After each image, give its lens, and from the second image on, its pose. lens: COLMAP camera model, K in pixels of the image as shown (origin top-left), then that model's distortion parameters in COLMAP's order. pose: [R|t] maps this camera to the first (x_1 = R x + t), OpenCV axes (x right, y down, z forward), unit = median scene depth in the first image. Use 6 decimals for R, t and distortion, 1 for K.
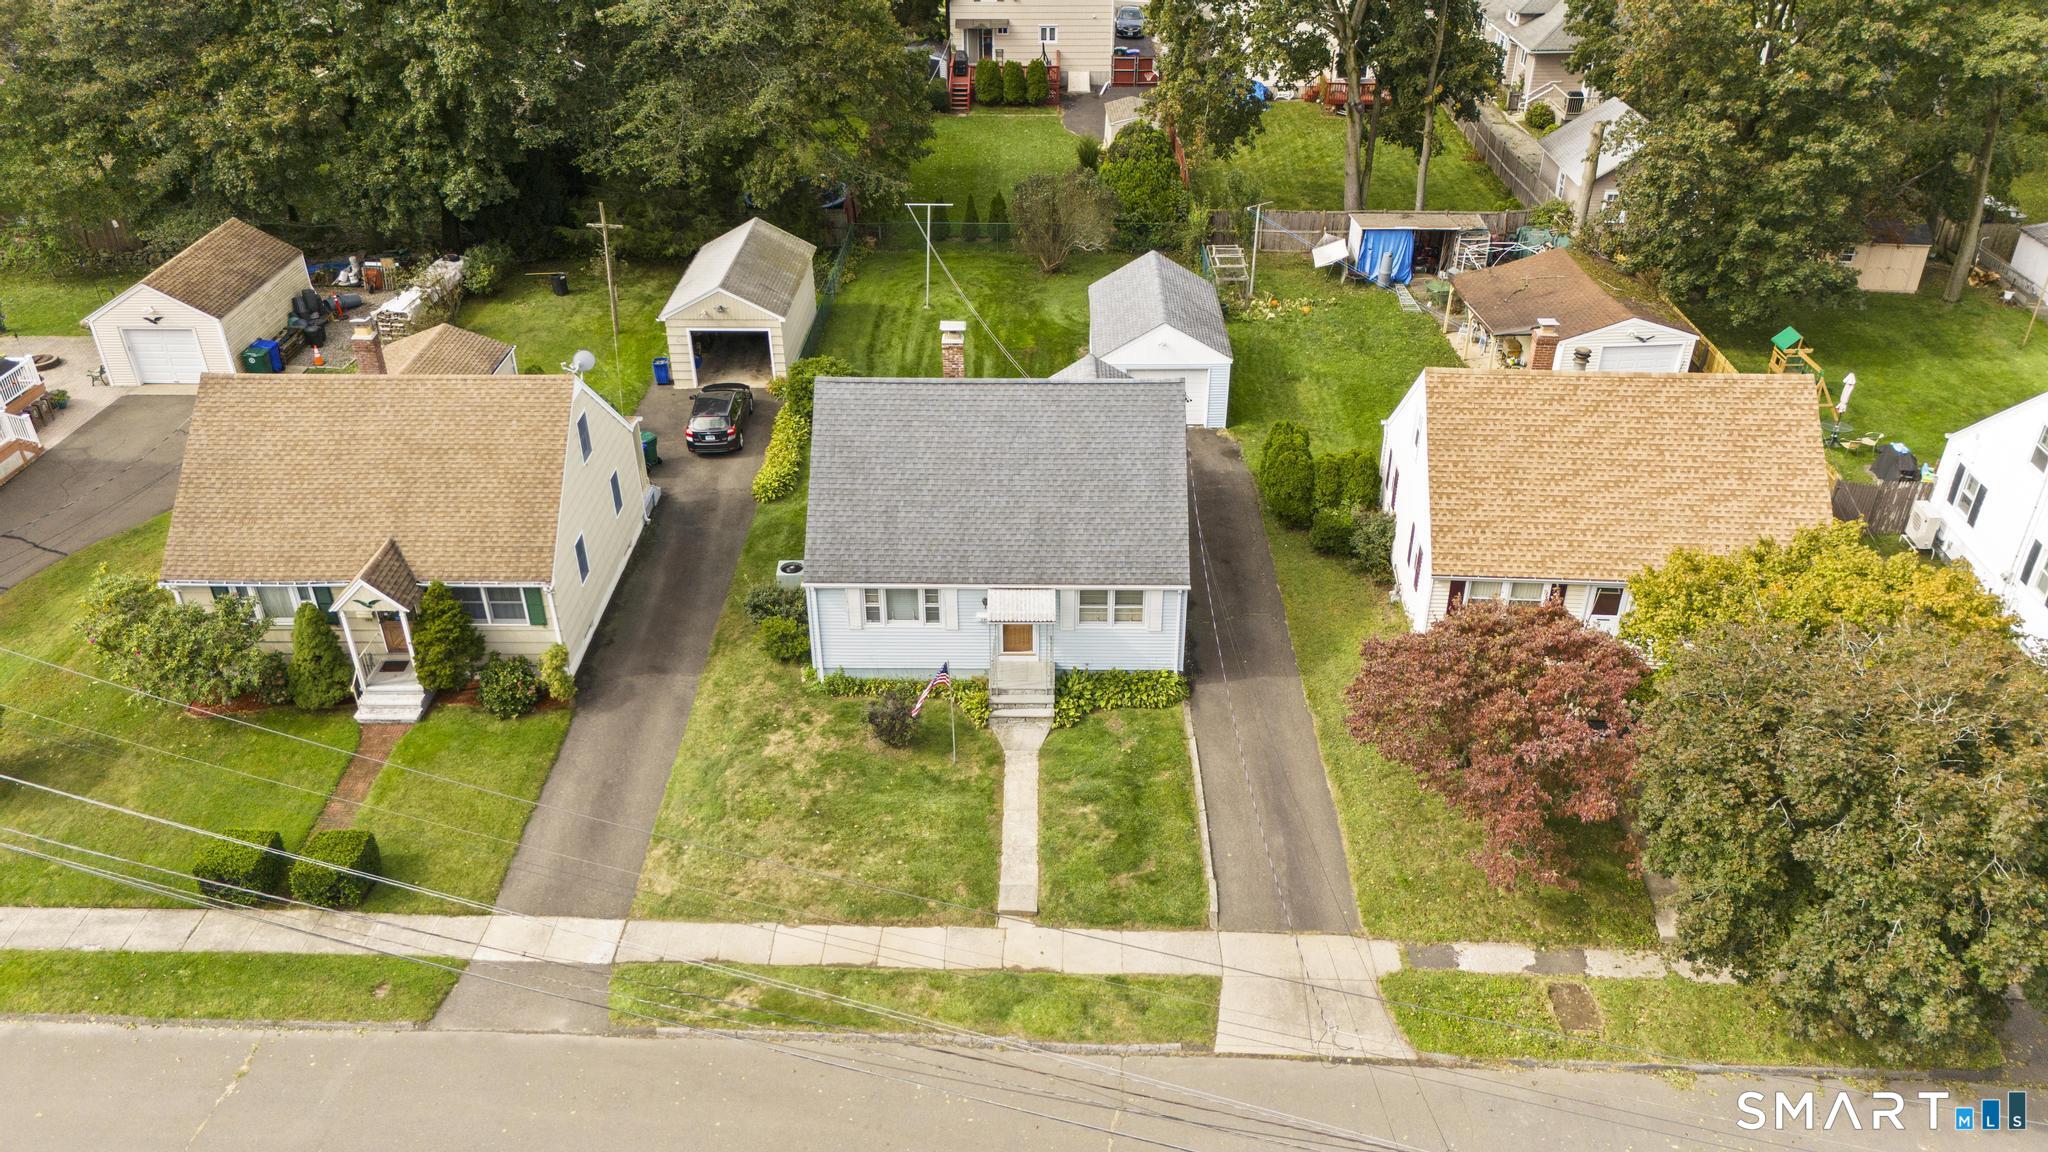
lens RADIAL K [[1478.1, 0, 1024.0], [0, 1478.1, 576.0], [0, 0, 1]] dist [0.090009, -0.051594]
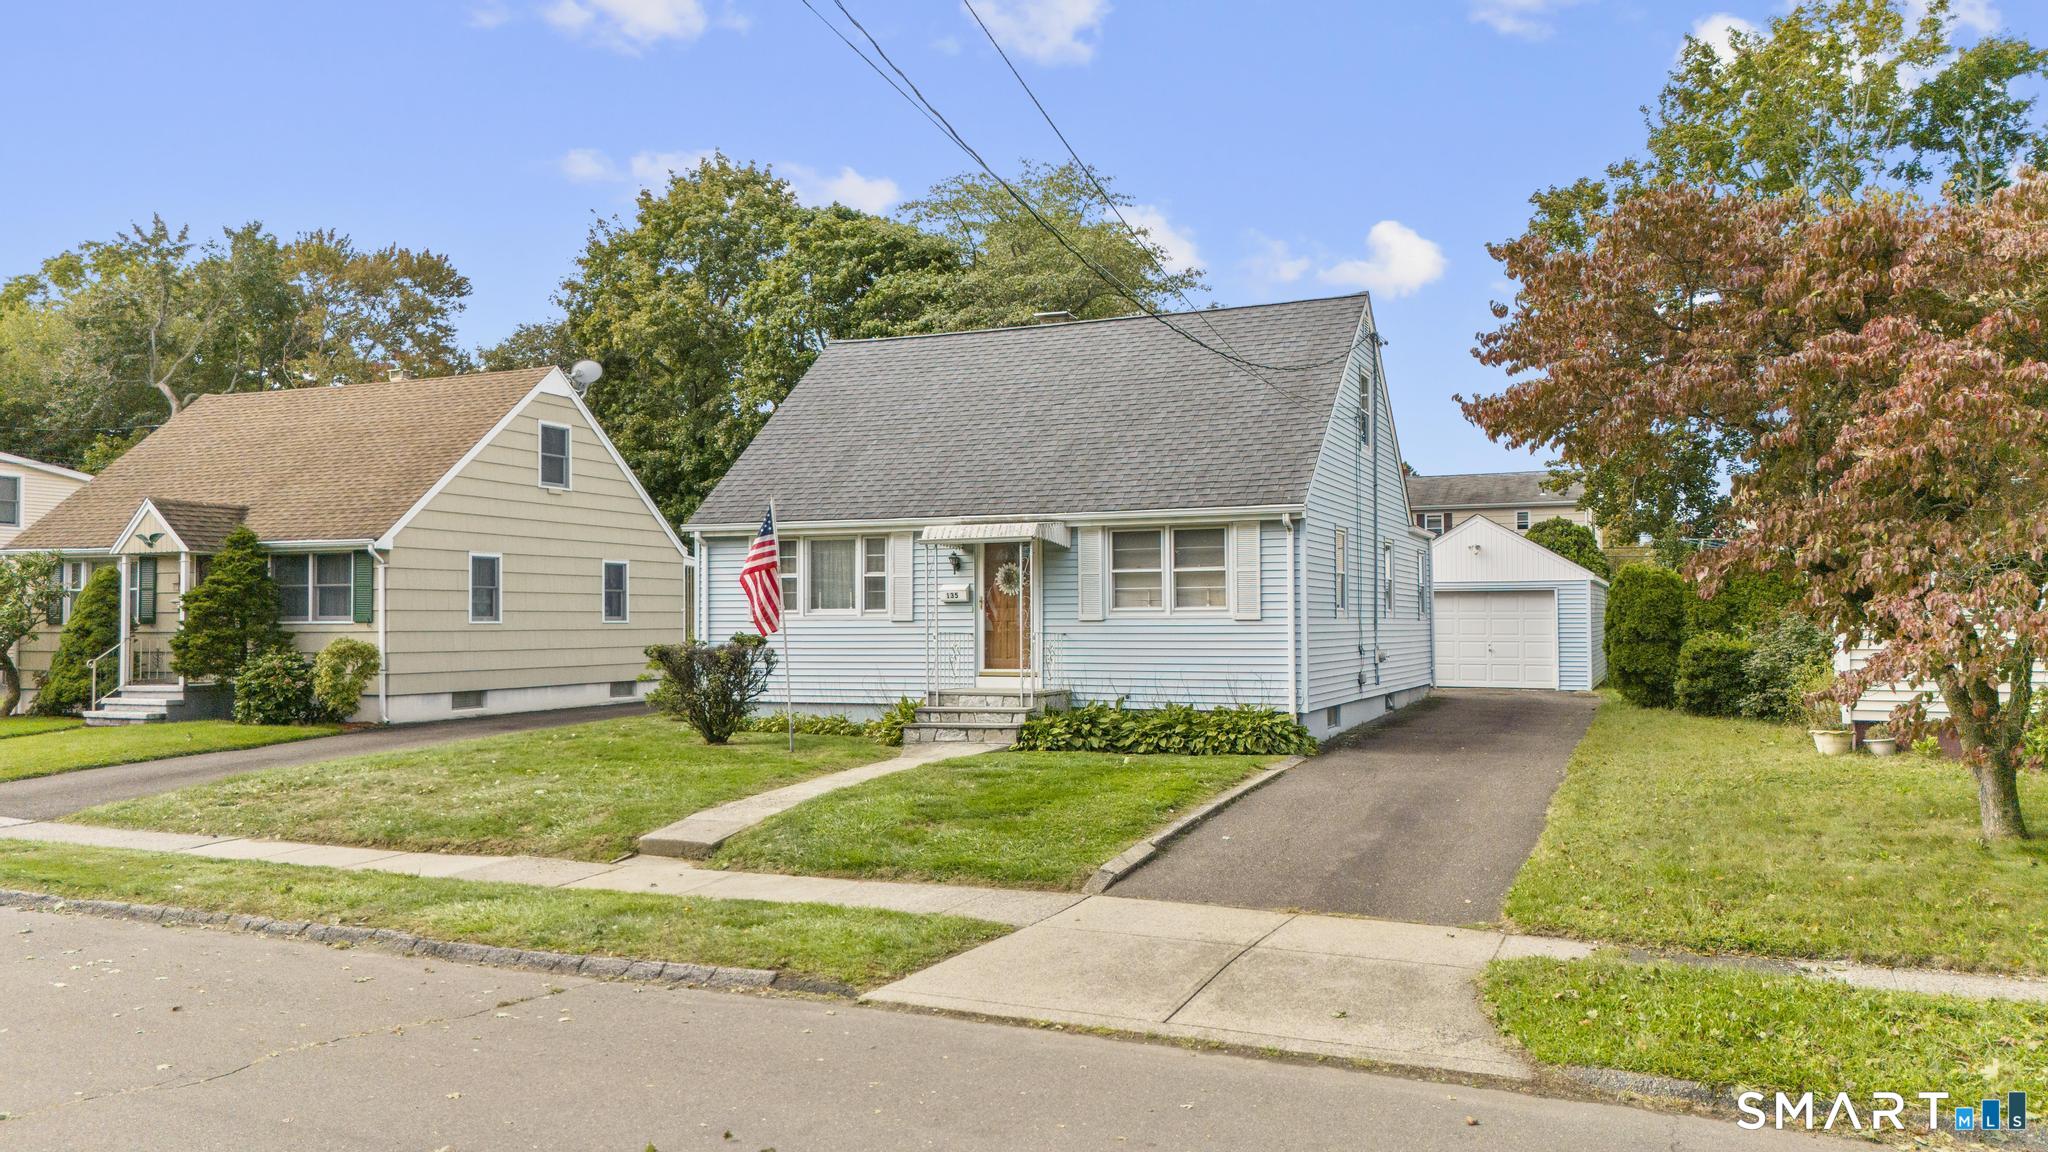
lens RADIAL K [[1500.8, 0, 1024.0], [0, 1500.8, 576.0], [0, 0, 1]] dist [0.067356, -0.046769]
pose [[0.926387, -0.010284, -0.376432, 0.216761], [-0.193749, 0.844150, -0.499871, 0.306436], [0.322906, 0.536008, 0.780018, 0.554391]]
